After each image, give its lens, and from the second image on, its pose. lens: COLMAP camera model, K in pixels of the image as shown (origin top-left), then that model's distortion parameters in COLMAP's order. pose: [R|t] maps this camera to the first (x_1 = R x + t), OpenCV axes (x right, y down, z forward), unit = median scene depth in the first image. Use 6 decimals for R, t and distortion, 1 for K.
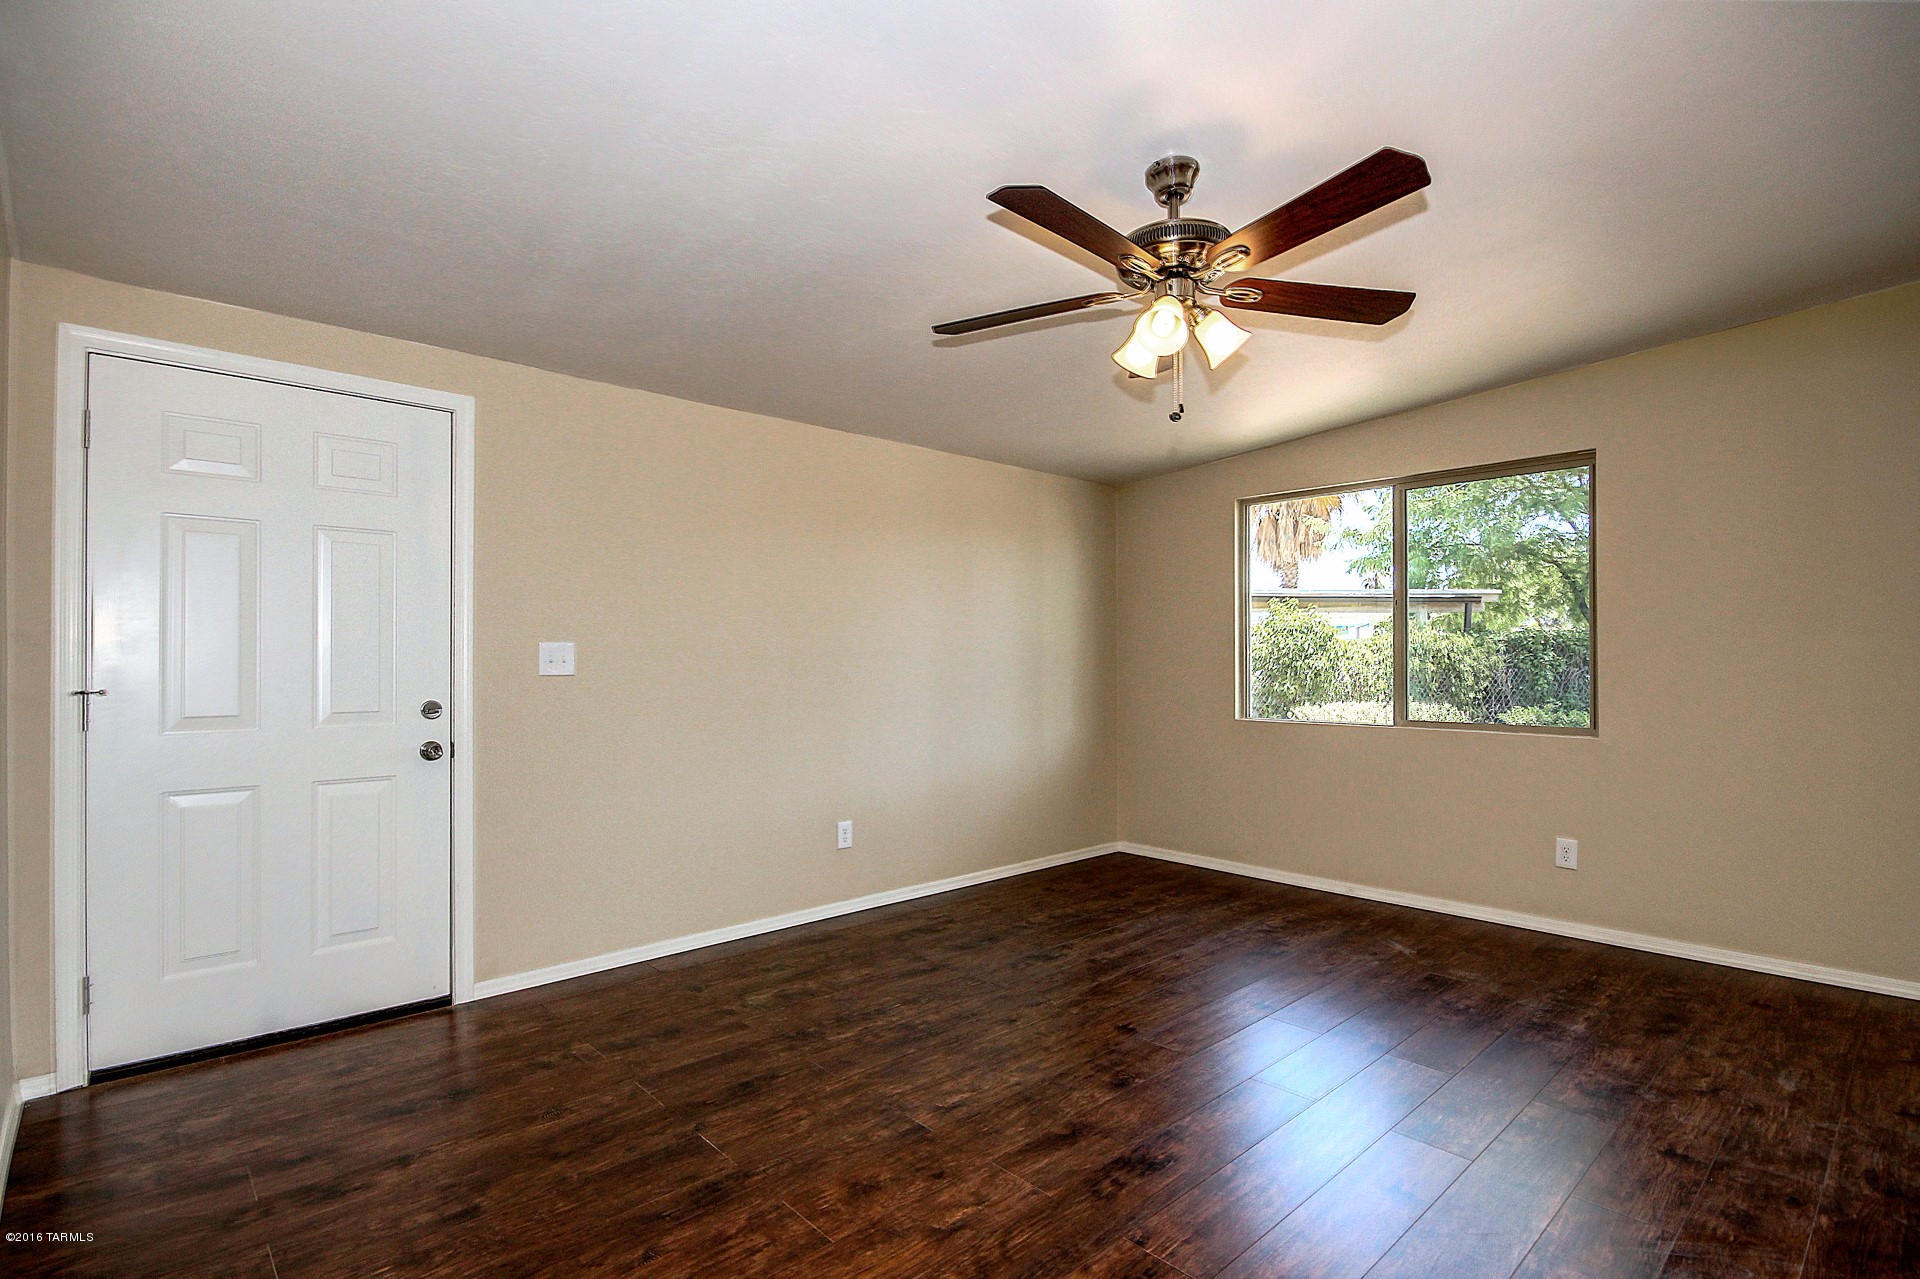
lens RADIAL K [[910.8, 0, 969.2], [0, 910.8, 647.9], [0, 0, 1]] dist [-0.002465, -0.001050]
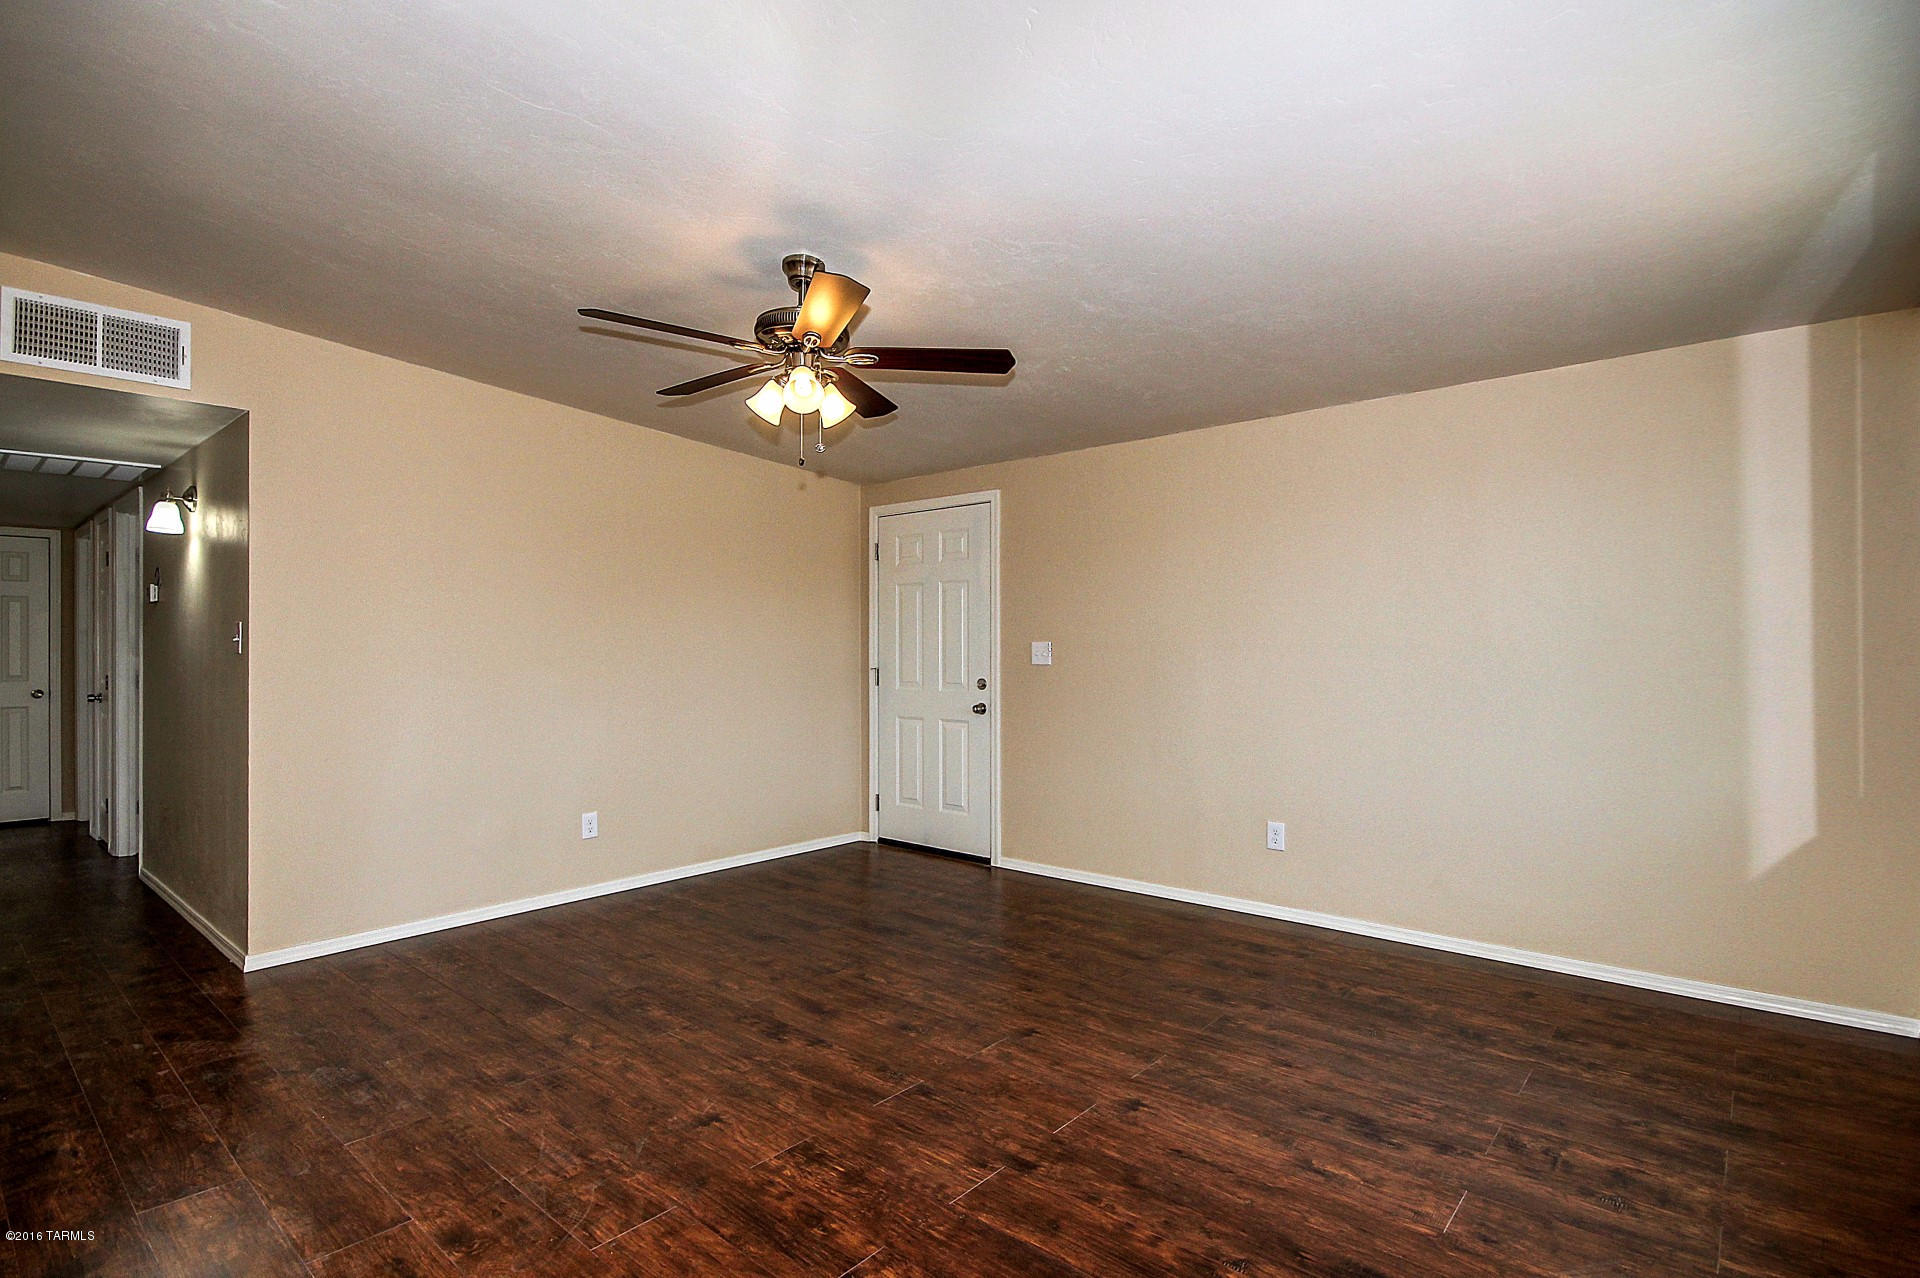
lens RADIAL K [[922.8, 0, 961.7], [0, 922.8, 648.8], [0, 0, 1]] dist [-0.002327, -0.001024]
pose [[0.109037, -0.004004, -0.994030, 0.988428], [0.017544, 0.999844, -0.002103, 0.005485], [0.993883, -0.017210, 0.109090, 0.709031]]
